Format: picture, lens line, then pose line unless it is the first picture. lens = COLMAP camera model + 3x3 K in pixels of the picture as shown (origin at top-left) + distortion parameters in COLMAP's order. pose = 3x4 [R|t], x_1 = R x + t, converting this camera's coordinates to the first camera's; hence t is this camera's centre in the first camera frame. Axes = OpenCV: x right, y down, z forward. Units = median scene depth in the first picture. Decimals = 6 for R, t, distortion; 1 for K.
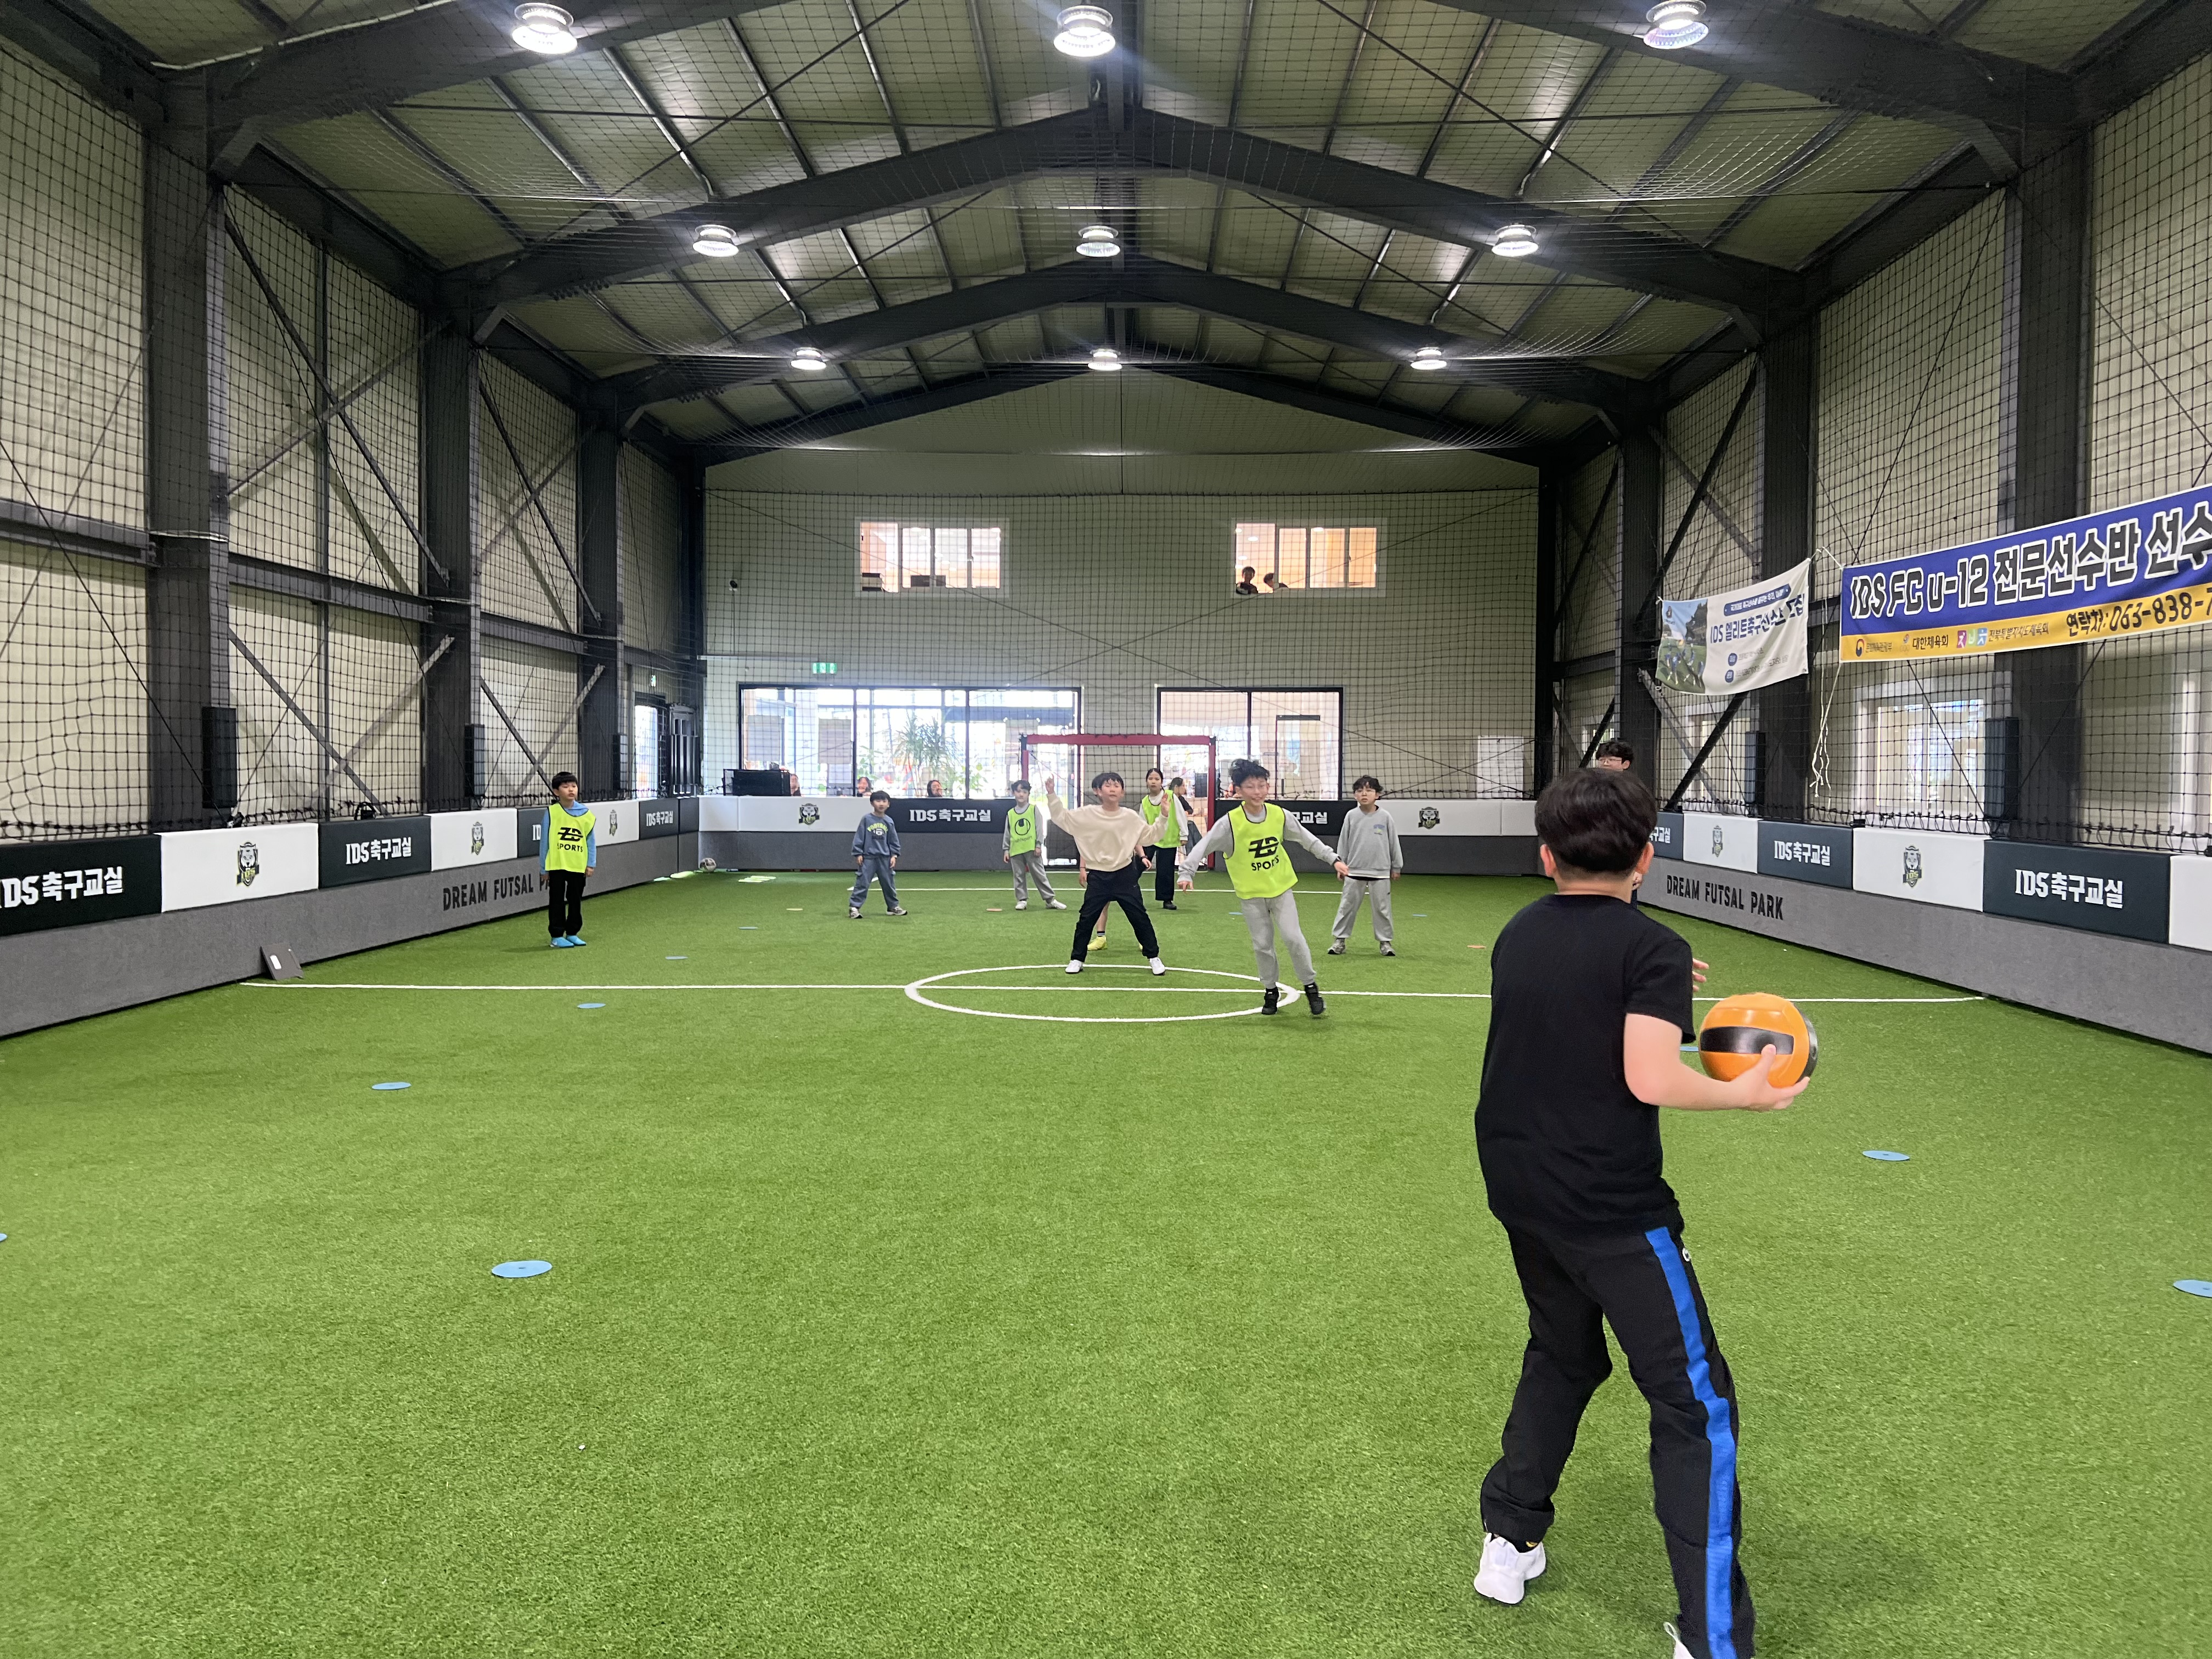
lens RADIAL K [[1672.0, 0, 1113.5], [0, 1672.0, 822.1], [0, 0, 1]] dist [0.093650, -0.132024]
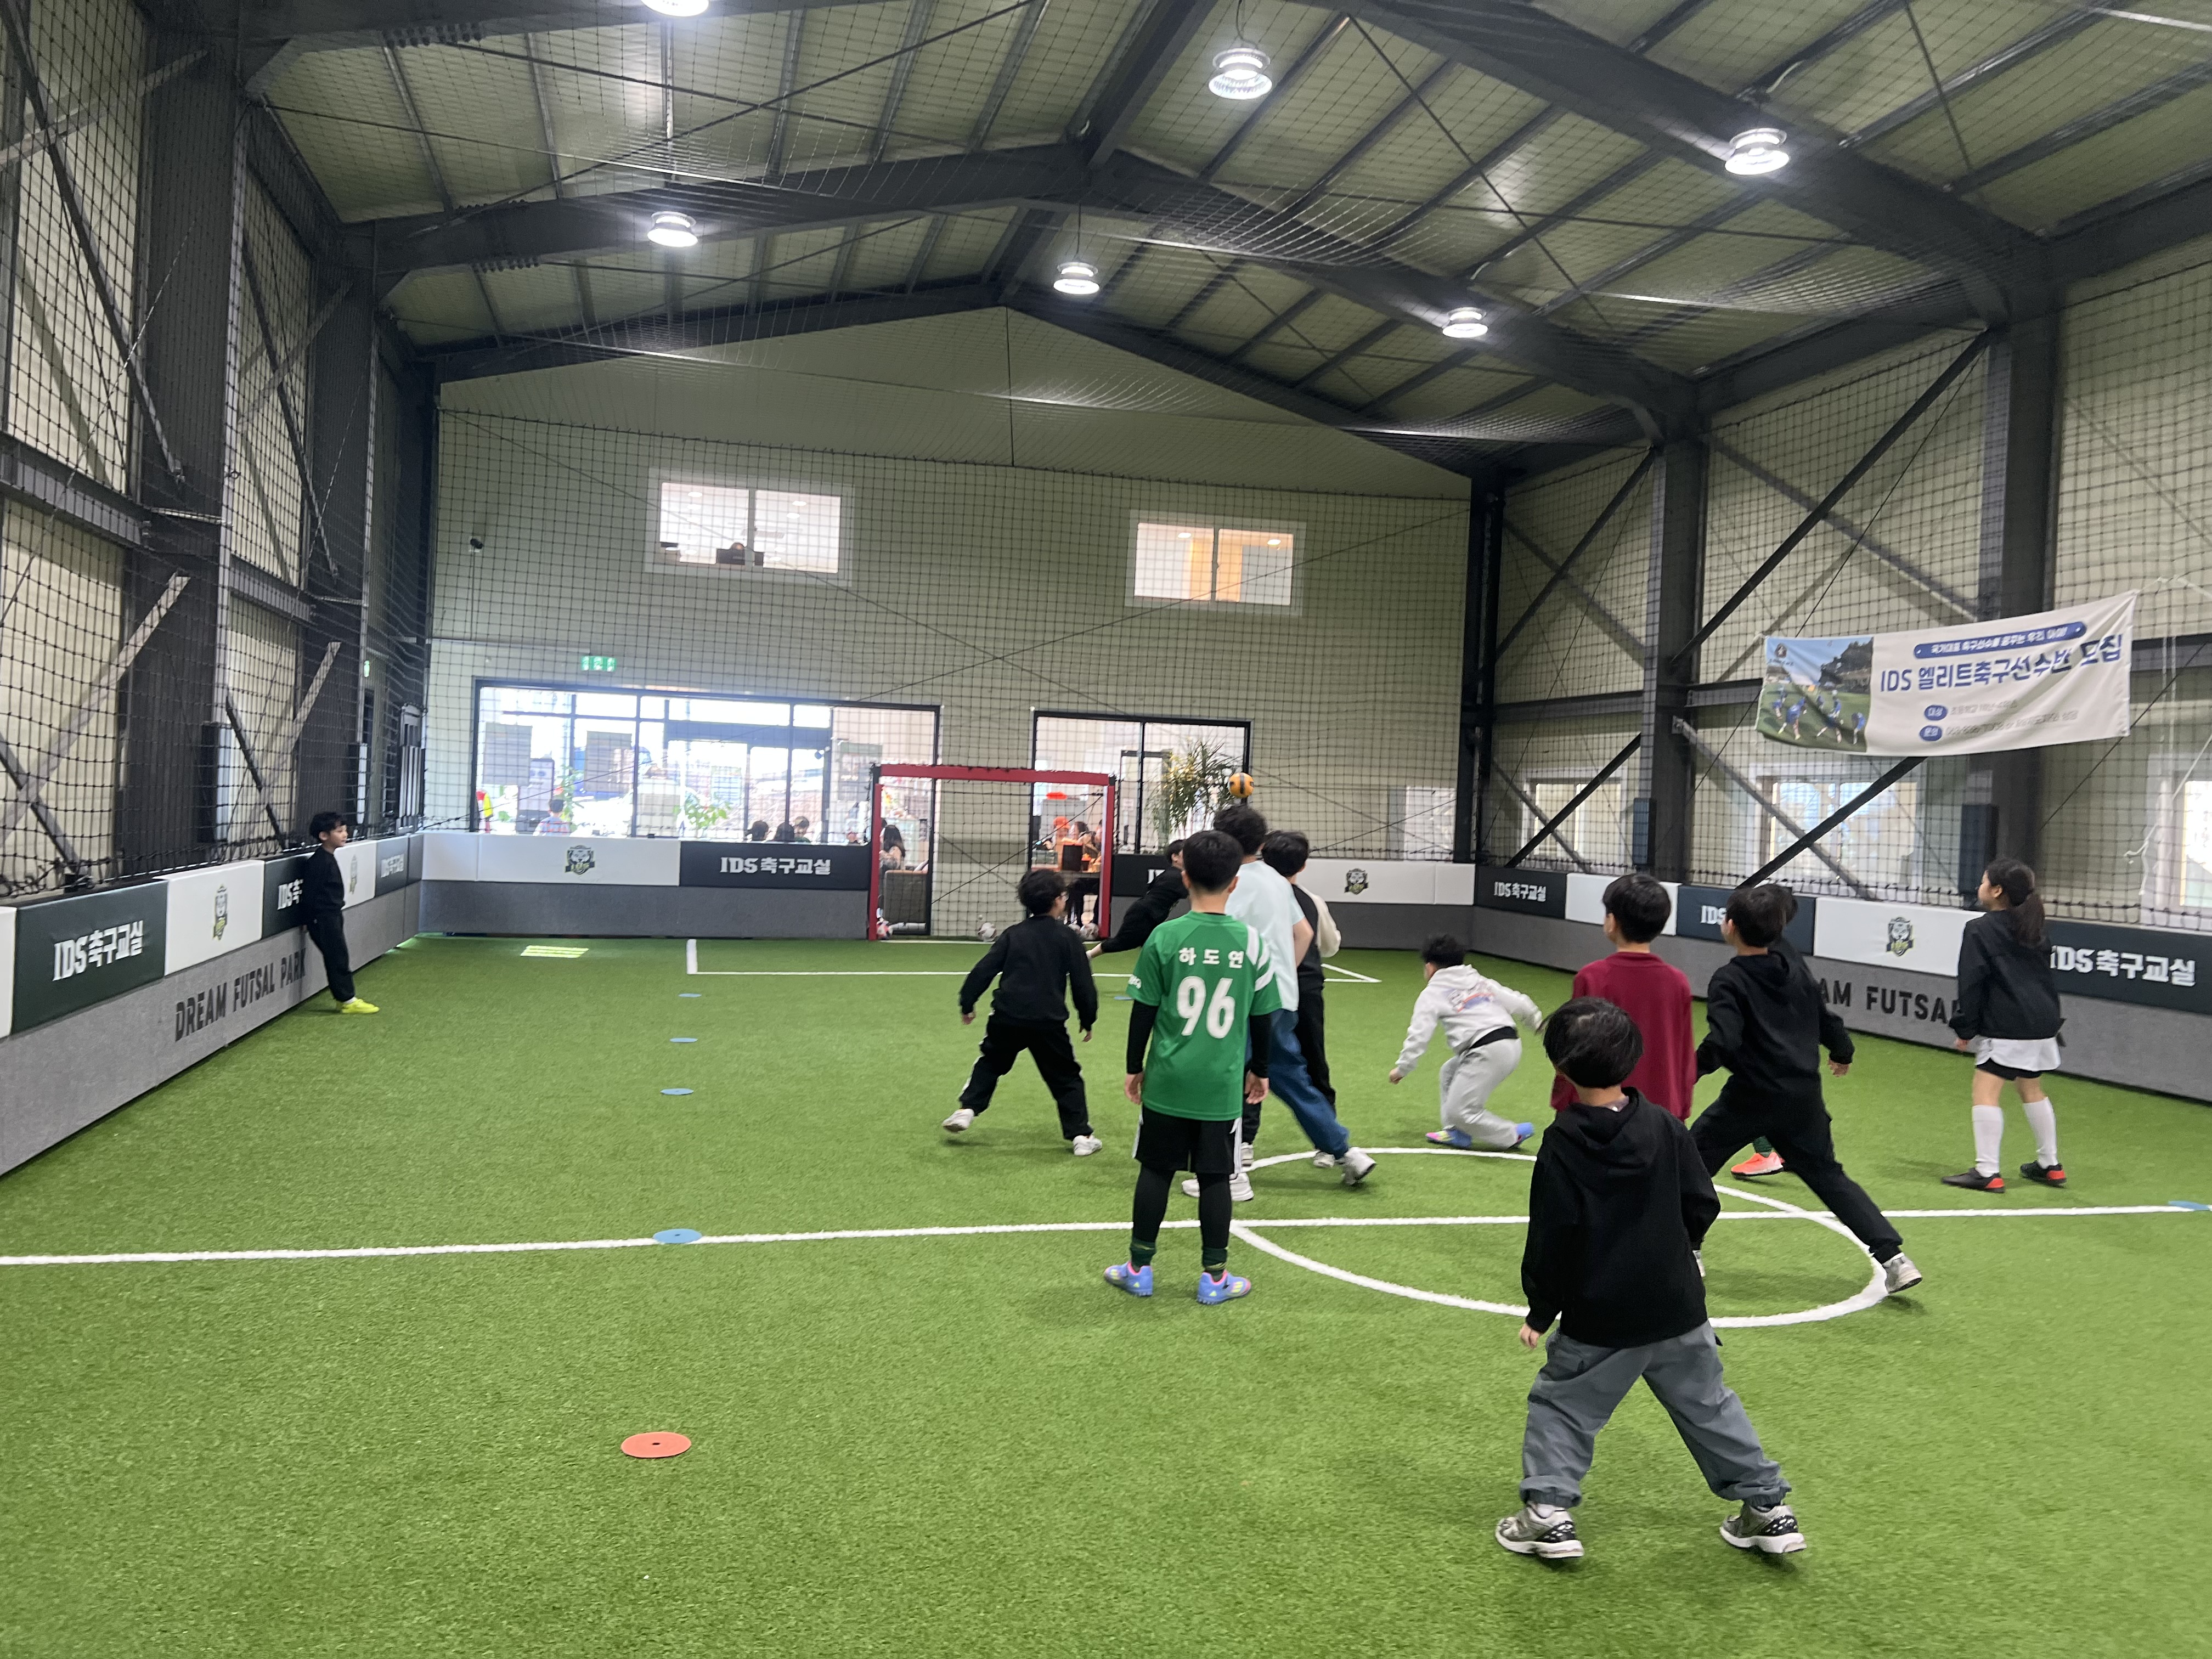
lens RADIAL K [[1656.1, 0, 1085.1], [0, 1656.1, 824.1], [0, 0, 1]] dist [0.084491, -0.111881]
pose [[0.967189, 0.030272, 0.252248, -0.229745], [-0.026525, 0.999482, -0.018240, -0.018871], [-0.252669, 0.010950, 0.967491, 0.344575]]
